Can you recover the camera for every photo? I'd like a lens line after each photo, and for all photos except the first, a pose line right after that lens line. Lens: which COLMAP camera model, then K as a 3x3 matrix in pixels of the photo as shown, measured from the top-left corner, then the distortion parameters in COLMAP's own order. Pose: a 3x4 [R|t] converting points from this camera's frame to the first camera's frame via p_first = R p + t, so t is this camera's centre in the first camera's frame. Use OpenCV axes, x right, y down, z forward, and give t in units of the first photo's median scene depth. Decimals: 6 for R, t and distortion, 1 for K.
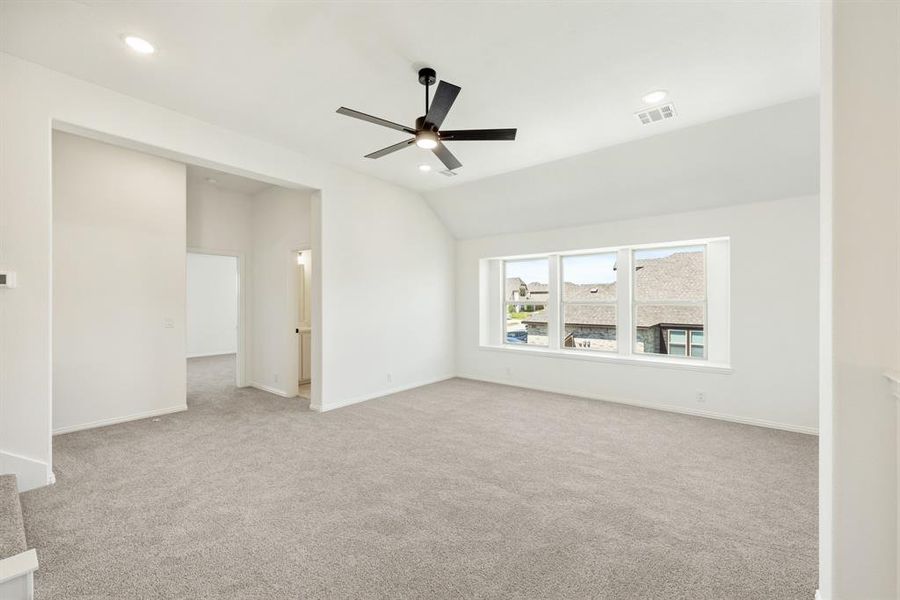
lens RADIAL K [[365.3, 0, 447.4], [0, 365.3, 305.6], [0, 0, 1]] dist [-0.001201, -0.000180]
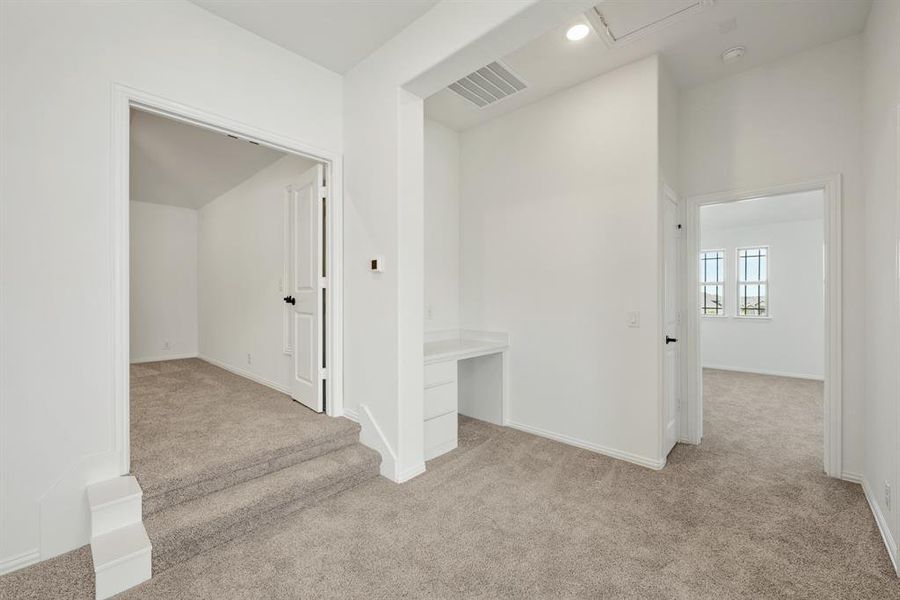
lens RADIAL K [[367.0, 0, 452.6], [0, 367.0, 289.3], [0, 0, 1]] dist [-0.003550, -0.000229]
pose [[-0.070761, -0.005643, -0.997477, -0.092460], [-0.009509, 0.999942, -0.004982, 0.000697], [0.997448, 0.009133, -0.070810, 0.669317]]
